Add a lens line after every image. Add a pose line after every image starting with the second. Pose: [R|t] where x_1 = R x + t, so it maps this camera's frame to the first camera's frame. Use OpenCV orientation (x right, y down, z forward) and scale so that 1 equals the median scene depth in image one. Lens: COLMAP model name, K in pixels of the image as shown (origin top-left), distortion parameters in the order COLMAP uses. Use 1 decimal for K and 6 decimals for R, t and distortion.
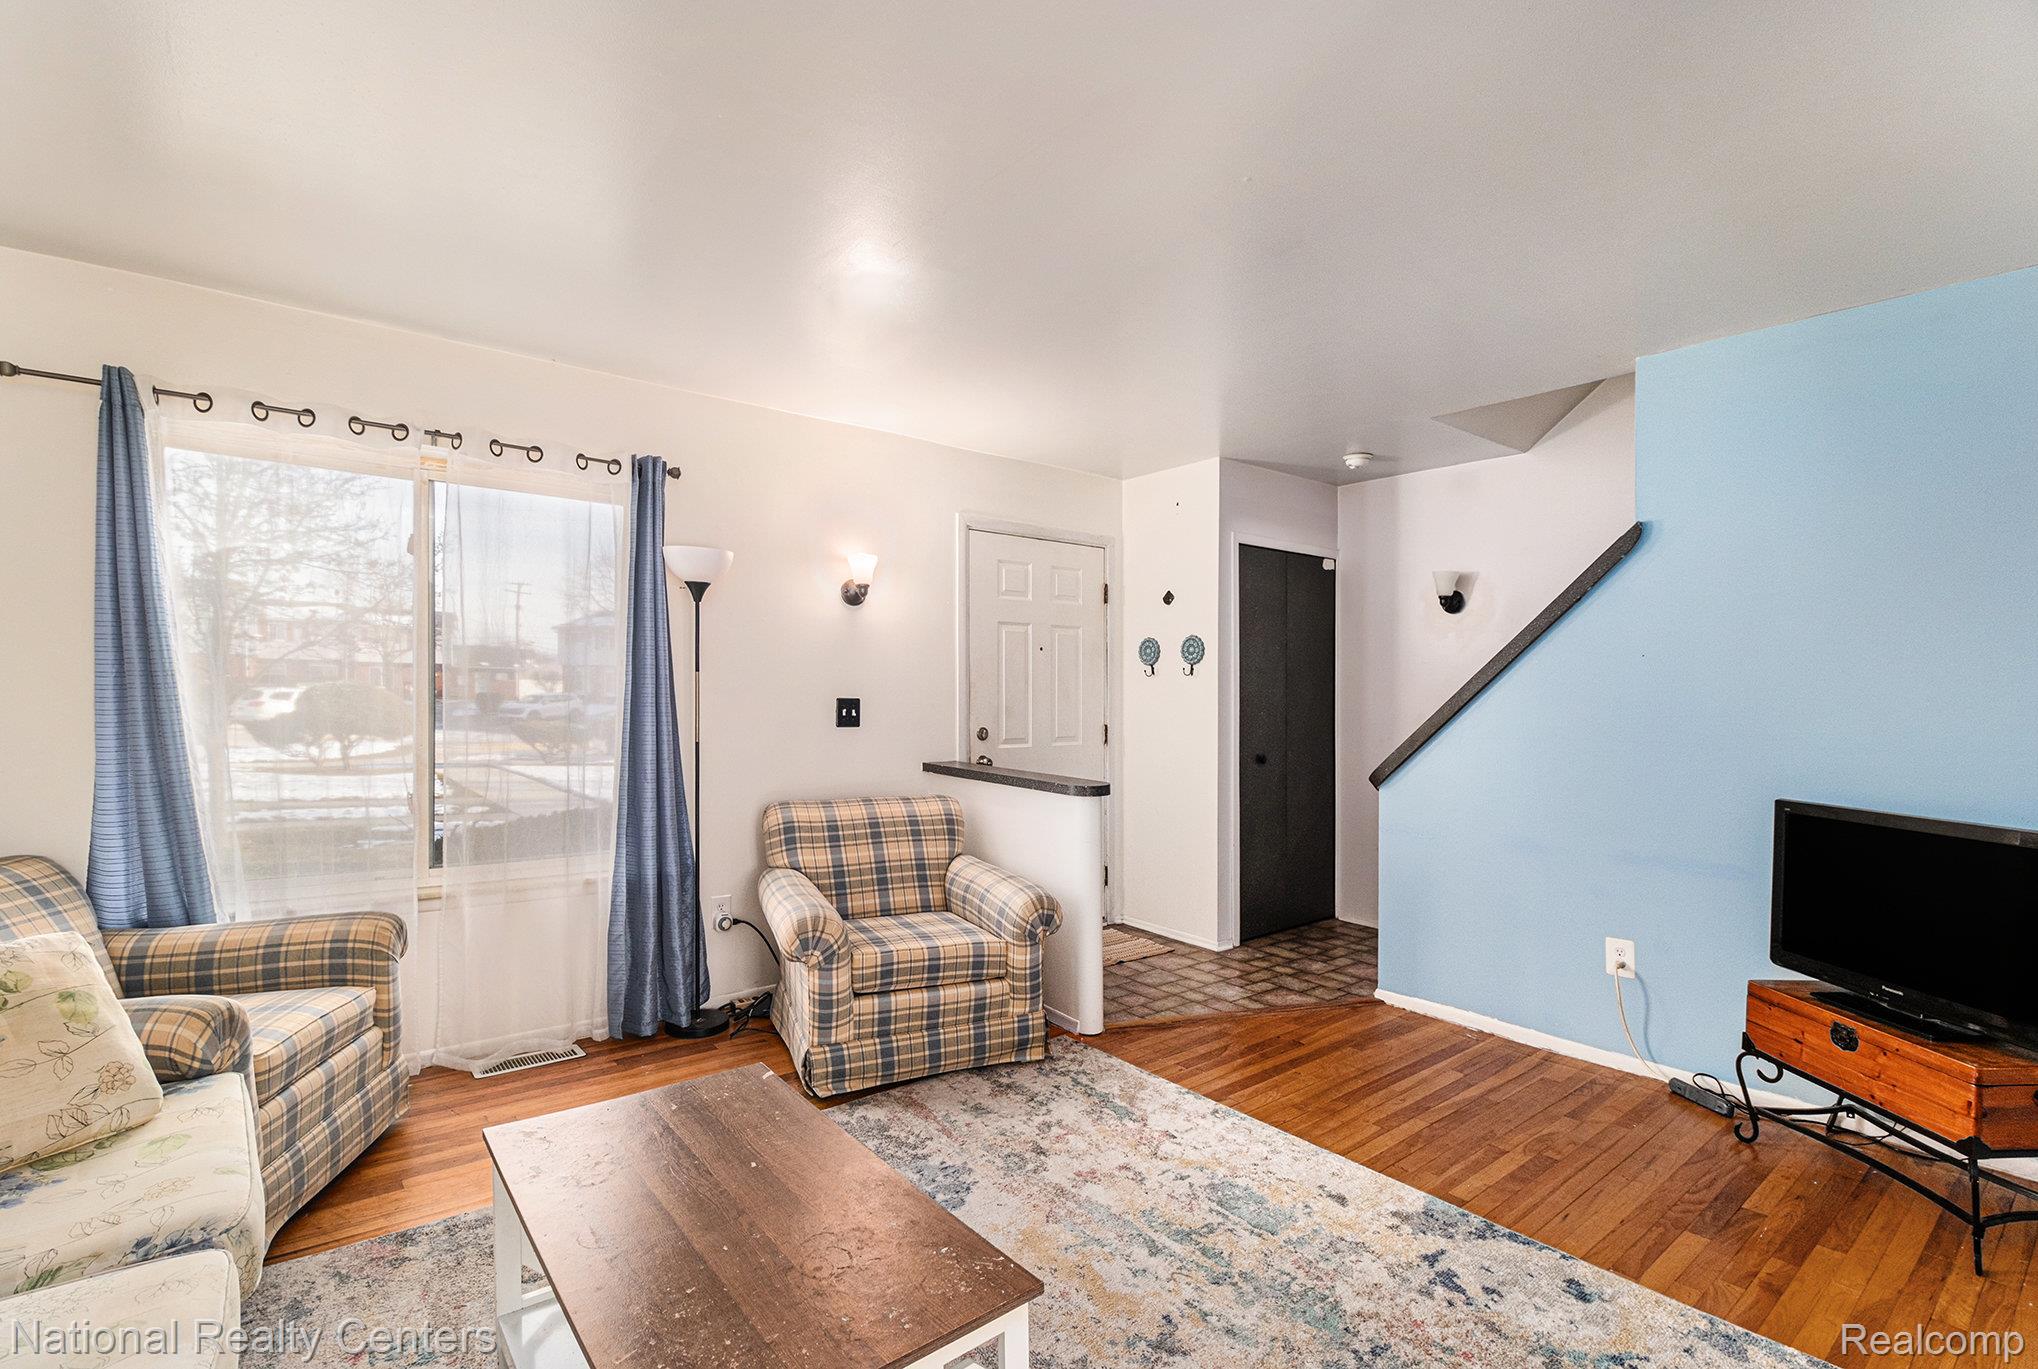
lens RADIAL K [[912.5, 0, 1019.0], [0, 912.5, 684.5], [0, 0, 1]] dist [-0.002002, -0.000474]
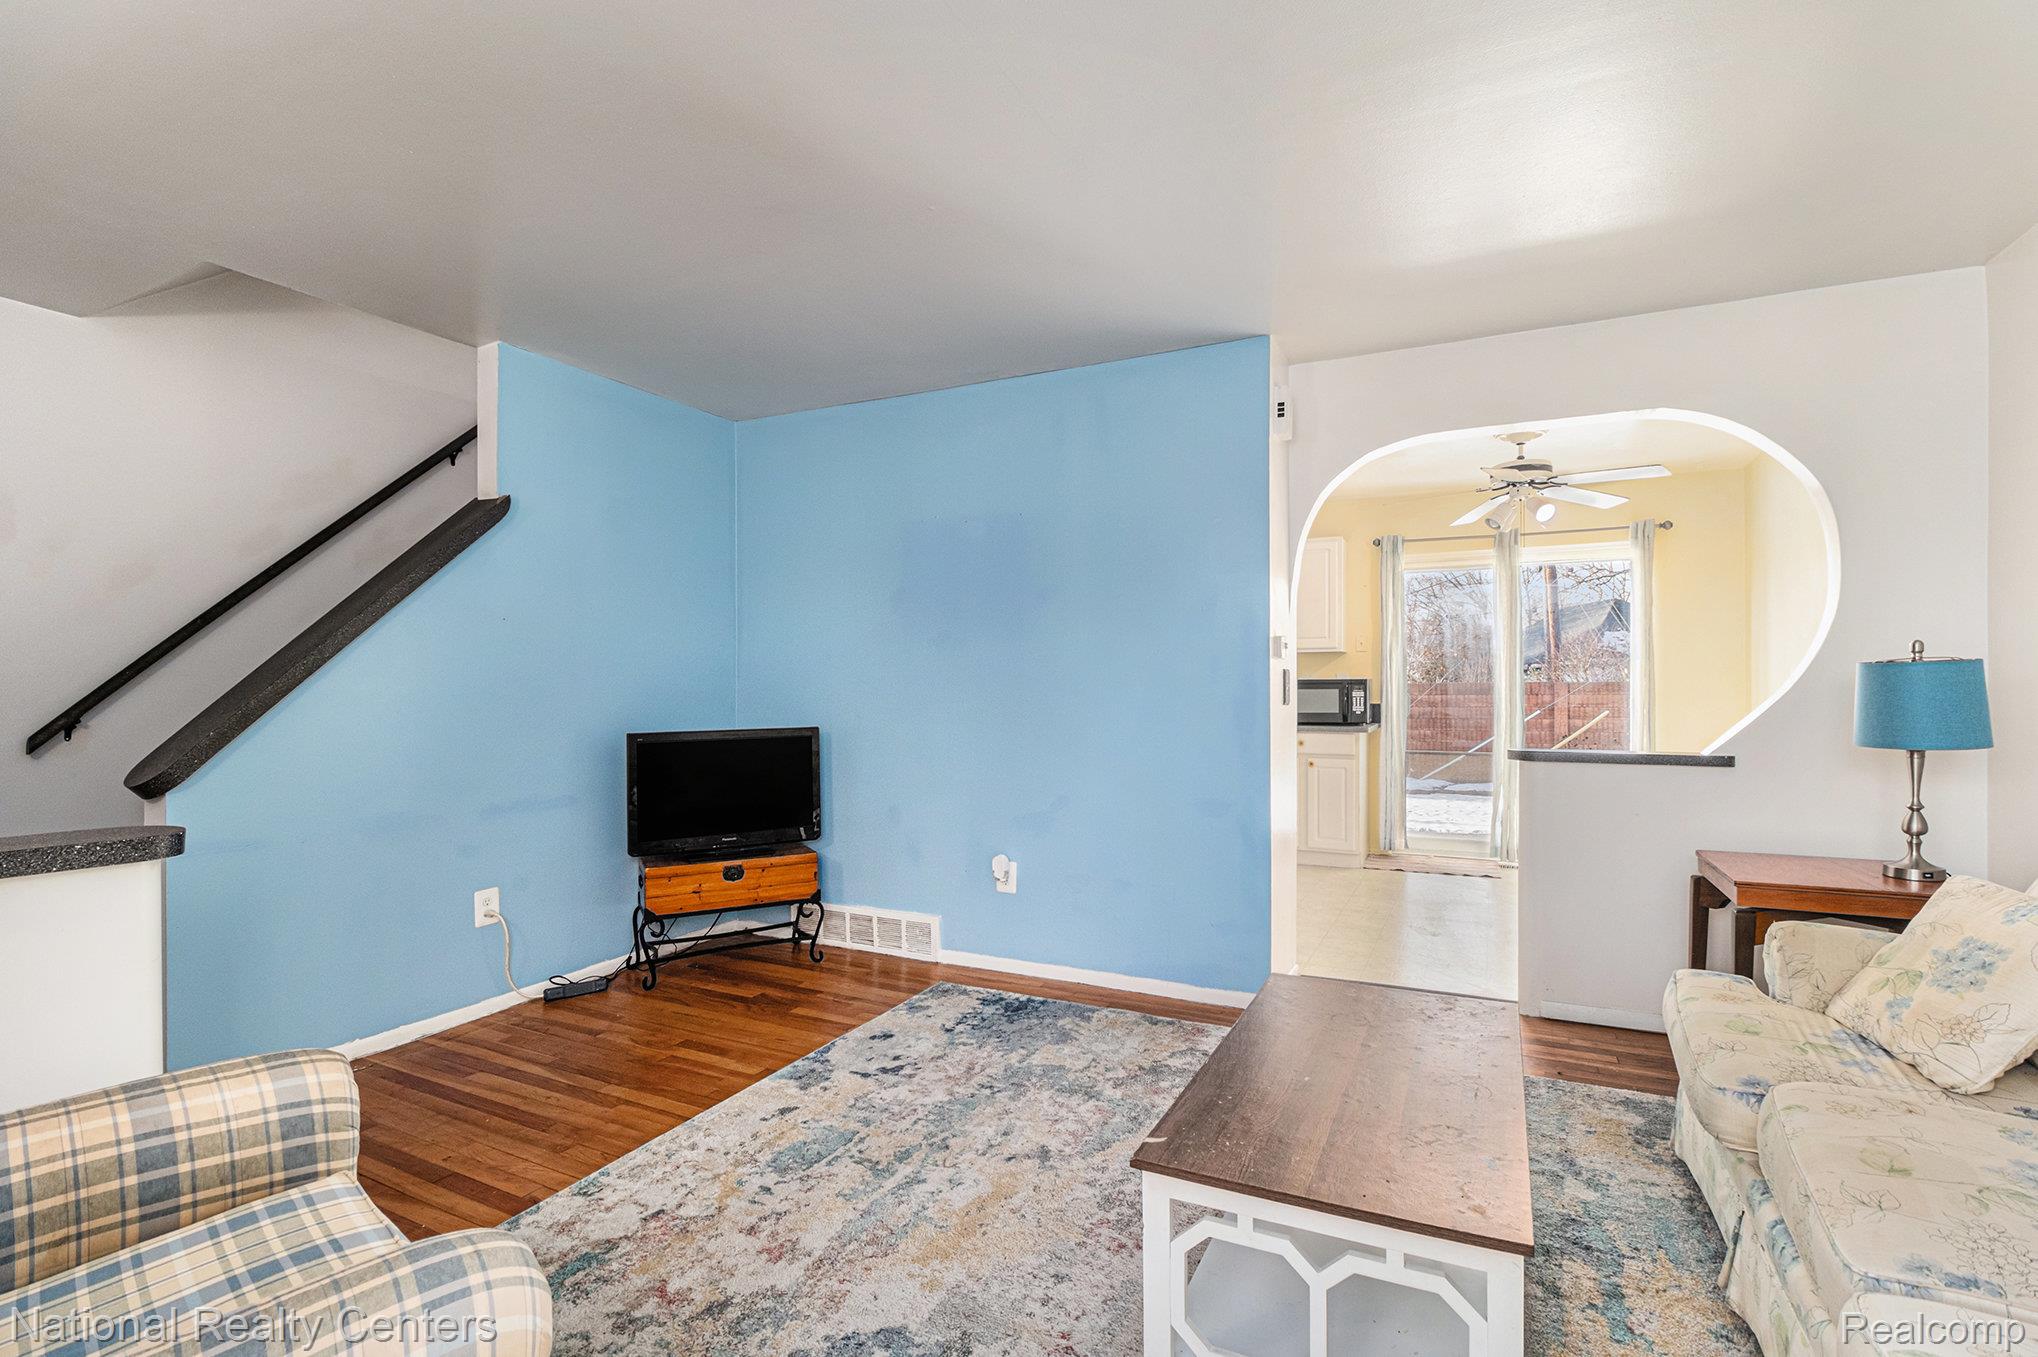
lens RADIAL K [[934.7, 0, 1042.5], [0, 934.7, 681.4], [0, 0, 1]] dist [0.003771, 0.000258]
pose [[-0.427580, -0.000799, 0.903977, -0.615814], [-0.007198, 0.999971, -0.002521, 0.042975], [-0.903949, -0.007585, -0.427573, 0.945475]]
